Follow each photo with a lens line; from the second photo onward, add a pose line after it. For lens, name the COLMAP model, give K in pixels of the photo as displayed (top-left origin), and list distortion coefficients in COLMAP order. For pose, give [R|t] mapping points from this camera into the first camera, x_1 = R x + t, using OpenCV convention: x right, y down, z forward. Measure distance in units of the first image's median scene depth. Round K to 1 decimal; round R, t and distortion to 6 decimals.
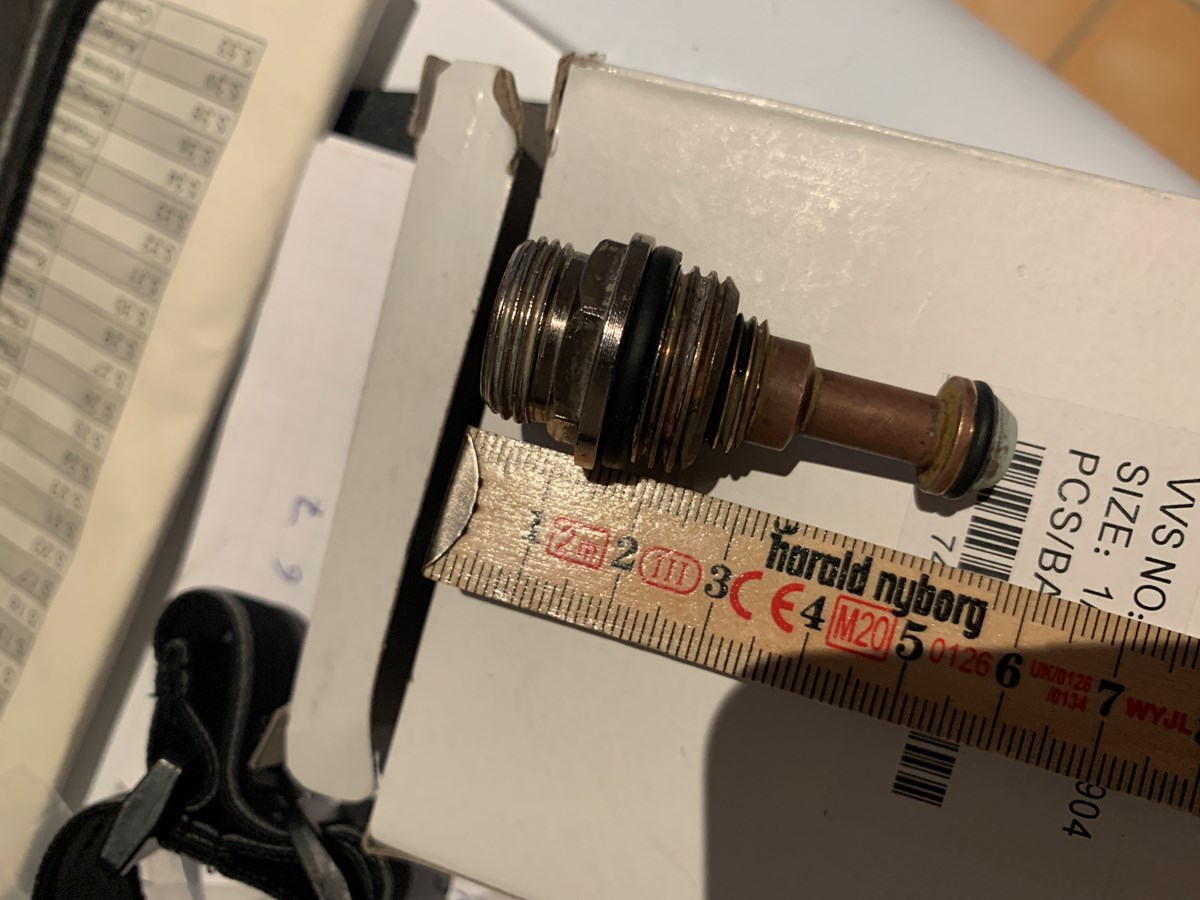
lens RADIAL K [[901.2, 0, 600.0], [0, 901.2, 450.0], [0, 0, 1]] dist [0.001689, 0.000583]
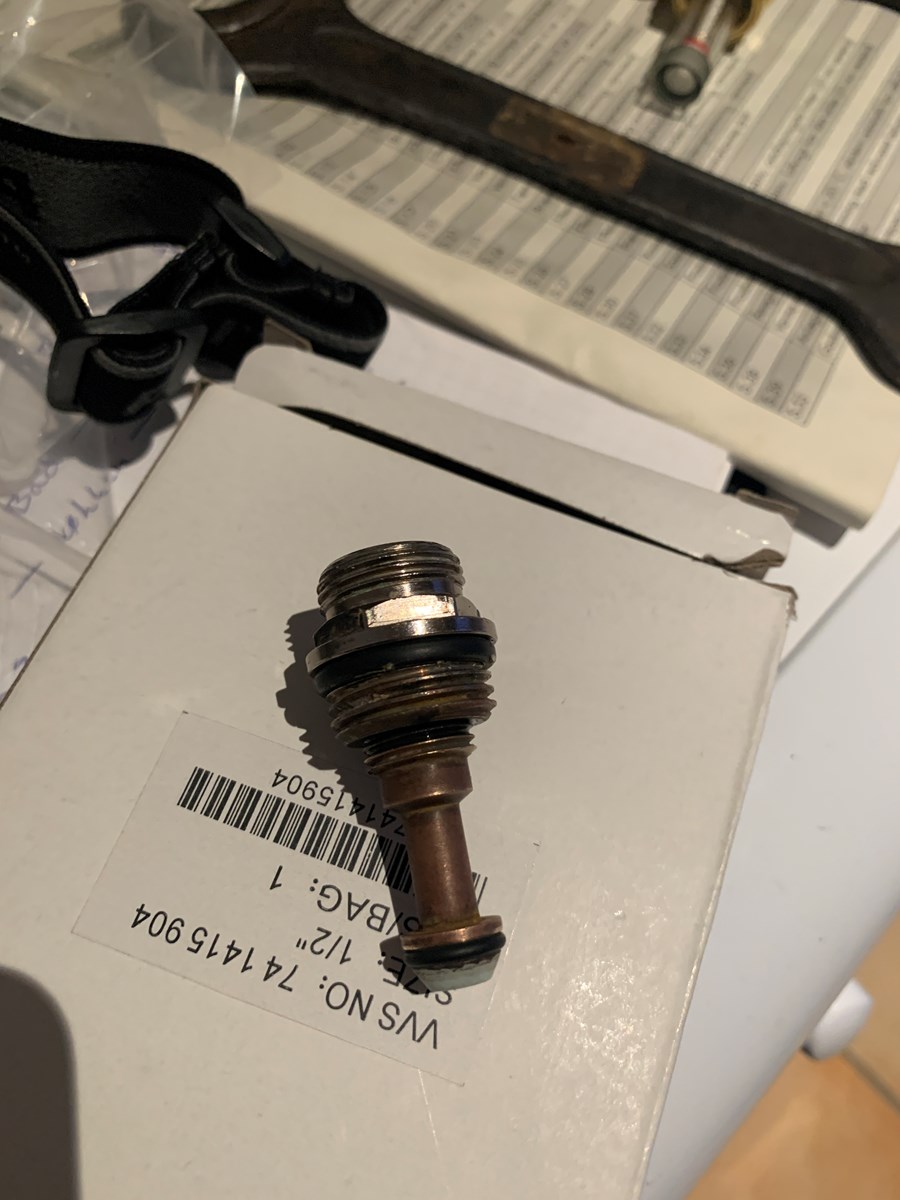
lens RADIAL K [[912.5, 0, 450.0], [0, 912.5, 600.0], [0, 0, 1]] dist [0.068163, -0.143234]
pose [[-0.111911, 0.961888, -0.249493, 0.377356], [-0.989493, -0.130994, -0.061188, 0.150582], [-0.091539, 0.240024, 0.966442, -0.255441]]
